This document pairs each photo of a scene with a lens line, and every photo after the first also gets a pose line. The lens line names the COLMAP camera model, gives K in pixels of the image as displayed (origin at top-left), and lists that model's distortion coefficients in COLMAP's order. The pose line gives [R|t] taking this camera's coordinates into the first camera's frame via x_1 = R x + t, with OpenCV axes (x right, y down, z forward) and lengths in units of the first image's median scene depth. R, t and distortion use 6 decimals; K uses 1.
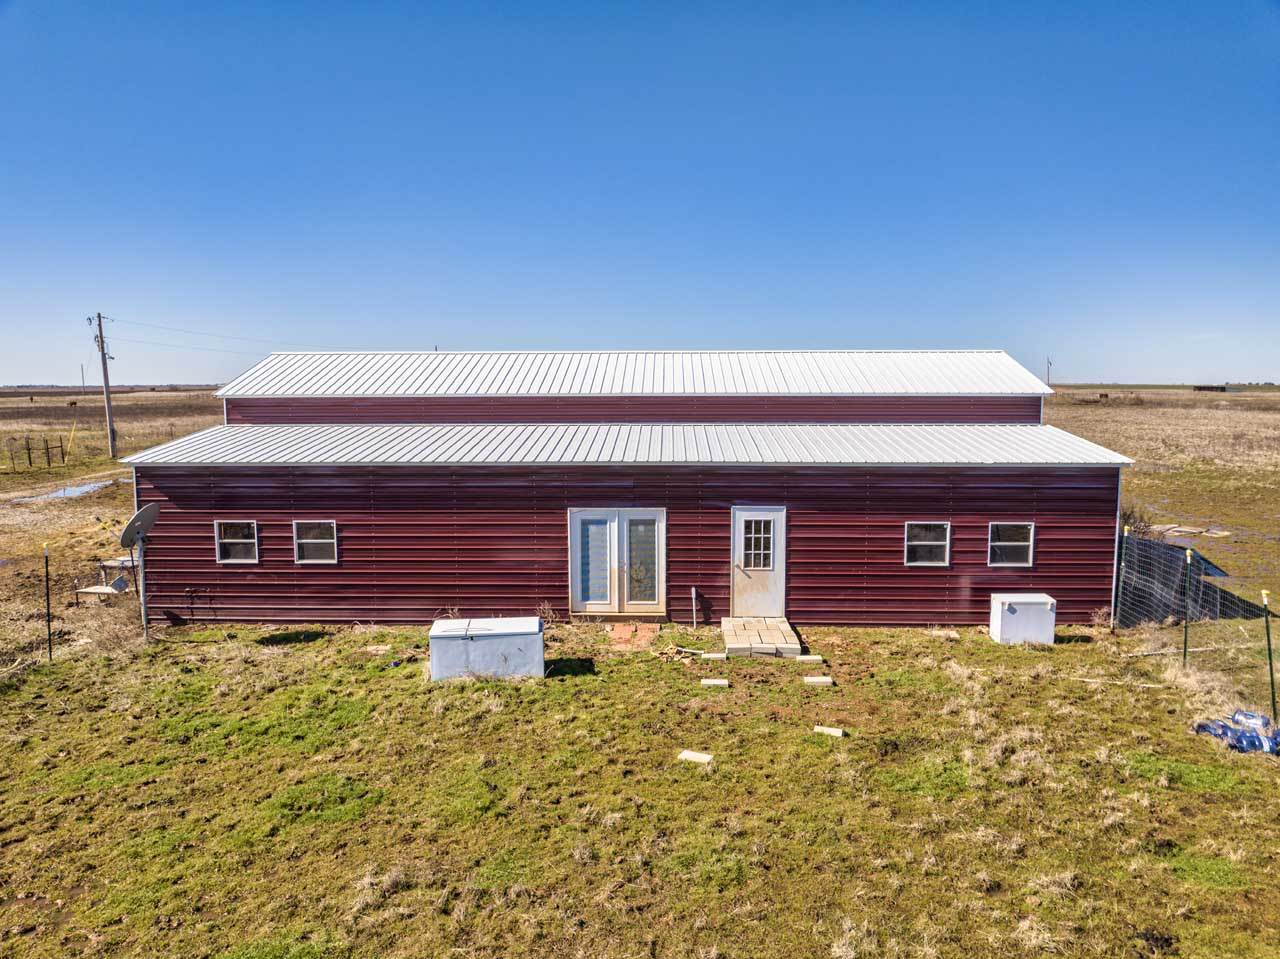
lens RADIAL K [[1089.8, 0, 640.0], [0, 1089.8, 479.5], [0, 0, 1]] dist [-0.064886, 0.000539]
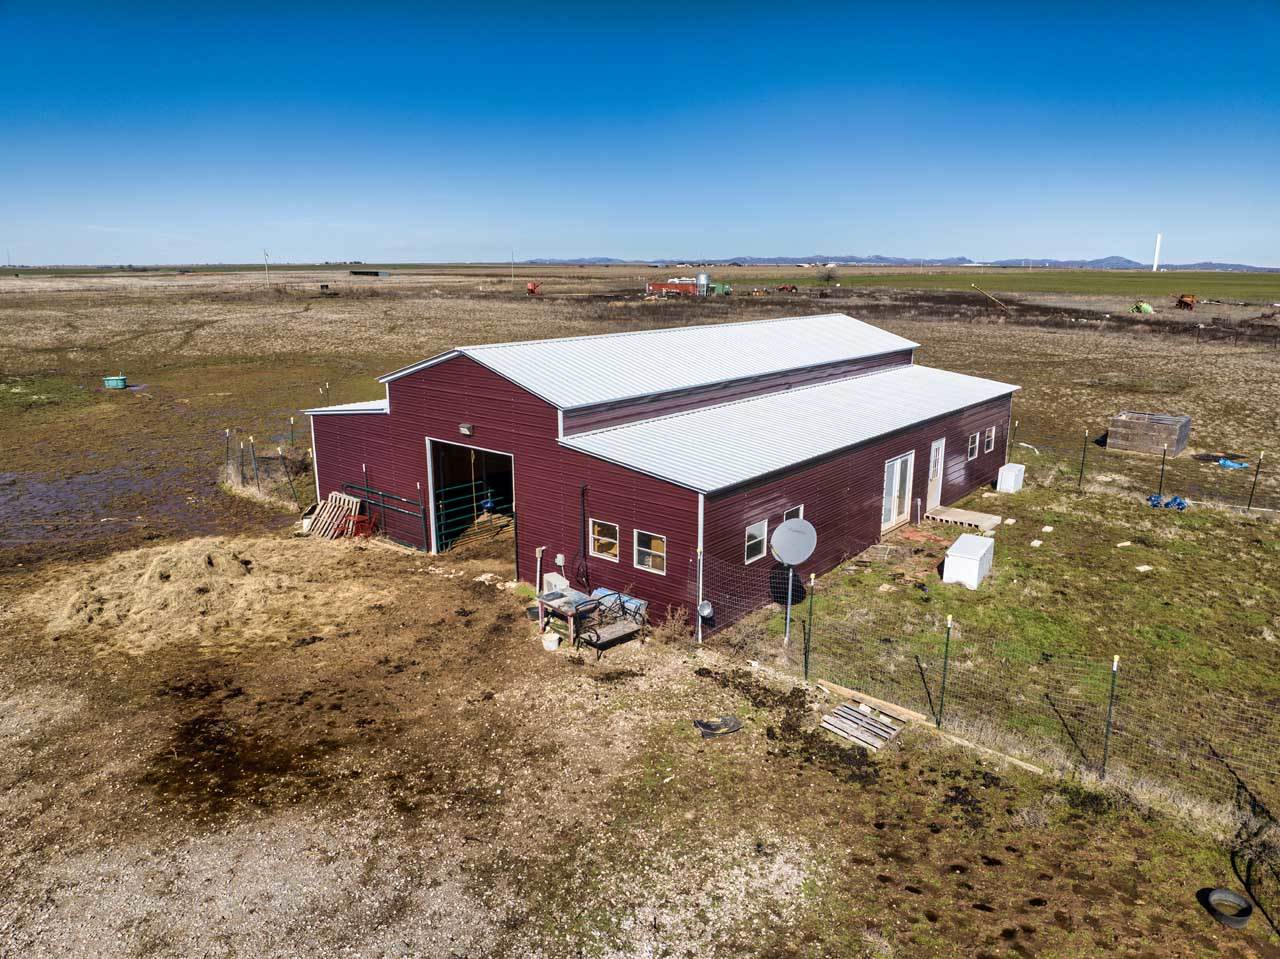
lens RADIAL K [[903.9, 0, 640.0], [0, 903.9, 479.5], [0, 0, 1]] dist [-0.043414, 0.005499]
pose [[0.609038, -0.183655, 0.771585, -1.155944], [0.070292, 0.981492, 0.178134, -0.178488], [-0.790020, -0.054254, 0.610676, 0.540436]]
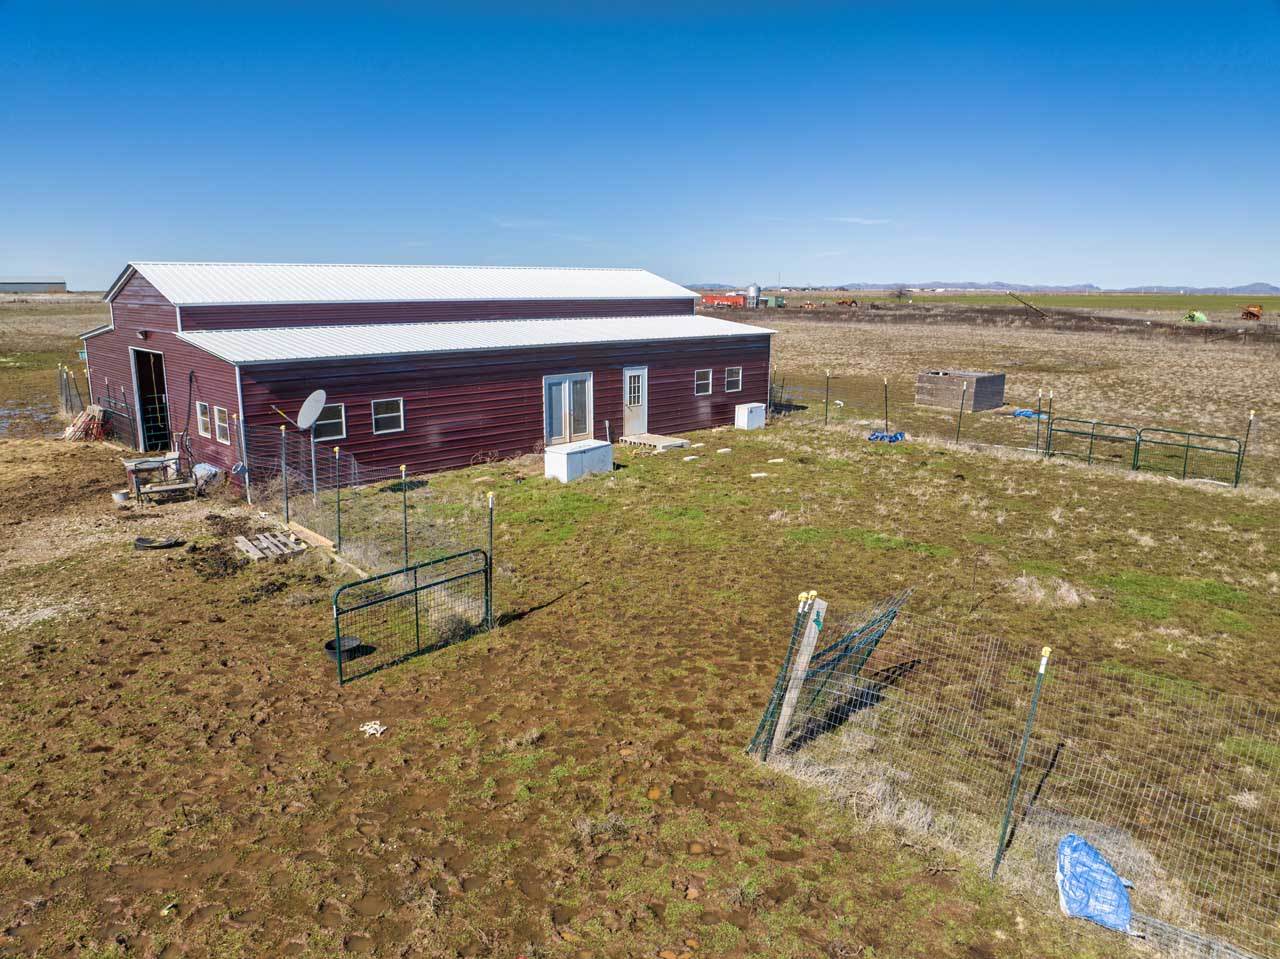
lens RADIAL K [[903.9, 0, 640.0], [0, 903.9, 479.5], [0, 0, 1]] dist [-0.043414, 0.005499]
pose [[0.700697, -0.146273, 0.698303, -0.857122], [0.064310, 0.987723, 0.142367, -0.000920], [-0.710554, -0.054848, 0.701501, 0.028967]]
